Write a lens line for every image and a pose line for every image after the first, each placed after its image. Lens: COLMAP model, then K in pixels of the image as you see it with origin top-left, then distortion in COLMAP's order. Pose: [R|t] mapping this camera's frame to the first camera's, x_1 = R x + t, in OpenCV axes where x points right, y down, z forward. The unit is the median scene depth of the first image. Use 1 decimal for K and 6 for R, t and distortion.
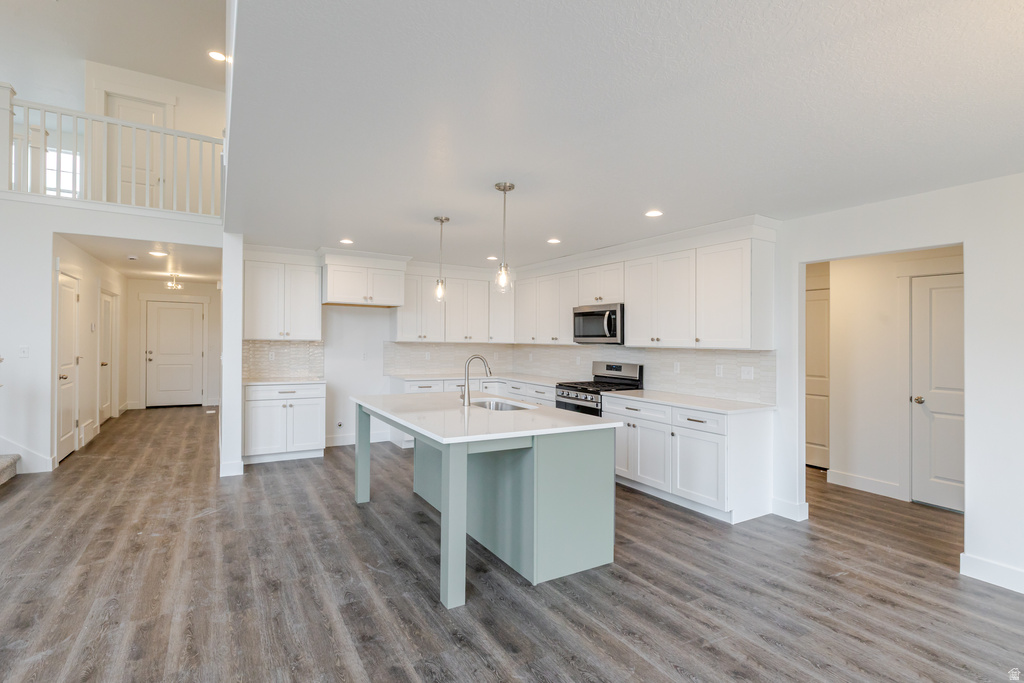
lens RADIAL K [[494.8, 0, 510.4], [0, 494.8, 349.4], [0, 0, 1]] dist [-0.002113, 0.000396]
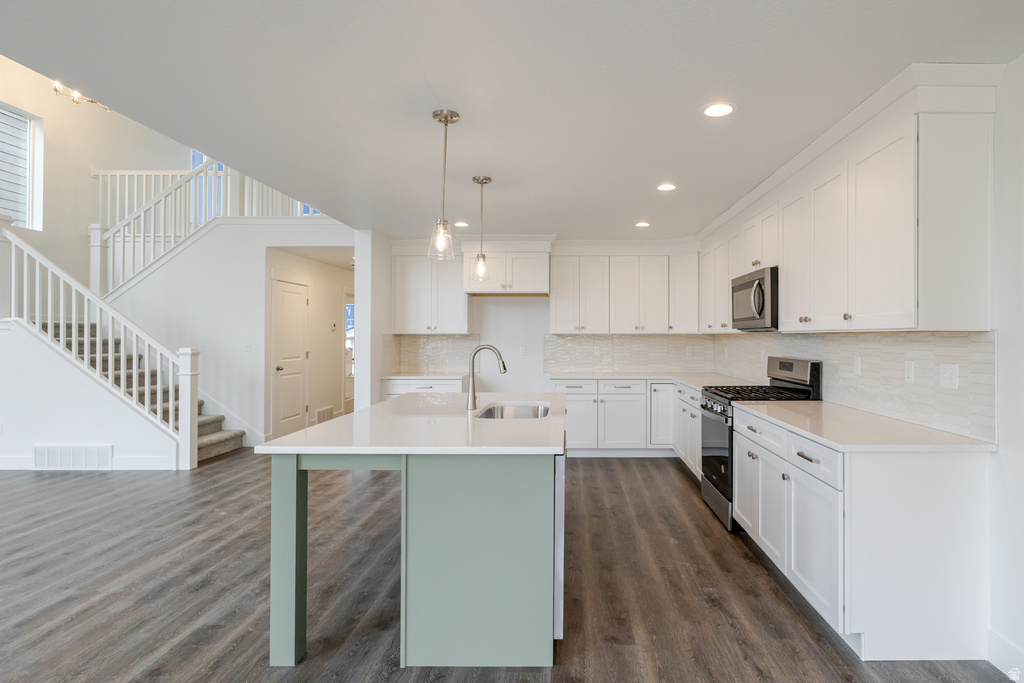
lens RADIAL K [[536.1, 0, 567.2], [0, 536.1, 344.3], [0, 0, 1]] dist [-0.000856, 0.000886]
pose [[0.856913, -0.008881, -0.515384, 0.463053], [0.004862, 0.999946, -0.009146, 0.018541], [0.515437, 0.005331, 0.856911, 0.333623]]
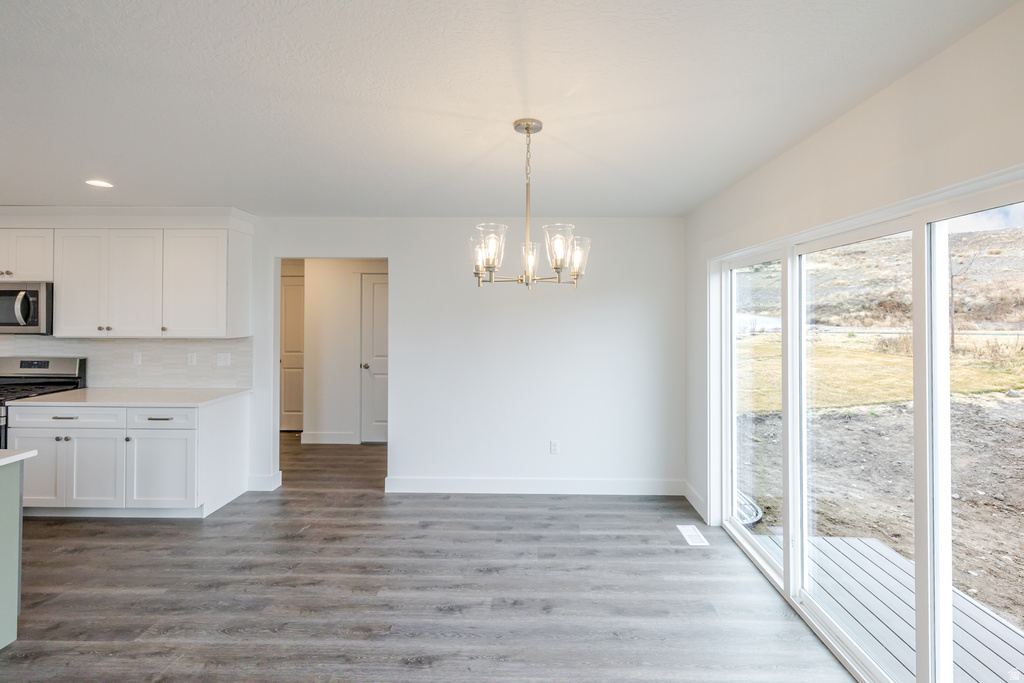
lens RADIAL K [[447.6, 0, 533.3], [0, 447.6, 300.2], [0, 0, 1]] dist [0.003363, -0.000310]
pose [[0.518938, 0.012429, 0.854721, 0.019273], [0.015420, 0.999595, -0.023898, -0.047202], [-0.854673, 0.025581, 0.518537, -0.035179]]
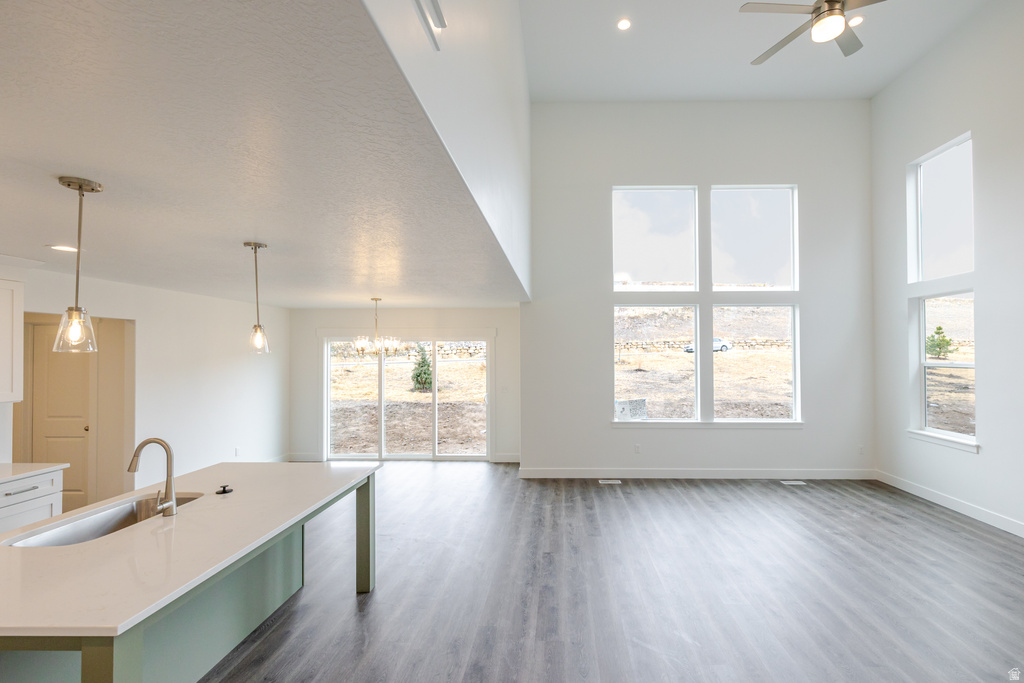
lens RADIAL K [[447.6, 0, 551.9], [0, 447.6, 343.5], [0, 0, 1]] dist [0.003363, -0.000310]
pose [[-0.850378, -0.002976, 0.526163, -0.805790], [-0.004282, 0.999990, -0.001264, -0.112421], [-0.526154, -0.003327, -0.850383, 1.192602]]
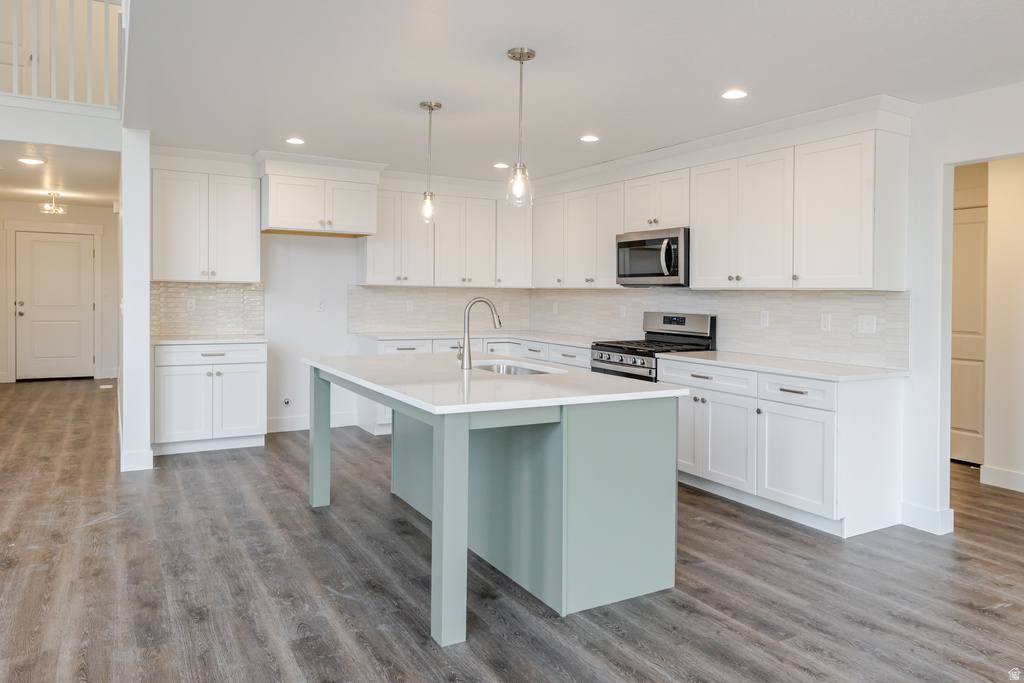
lens RADIAL K [[701.0, 0, 512.2], [0, 701.0, 316.6], [0, 0, 1]] dist [0.005694, -0.004883]
pose [[0.999838, -0.000146, -0.018012, -0.004365], [0.000439, 0.999868, 0.016234, 0.021750], [0.018007, -0.016240, 0.999706, -0.000208]]
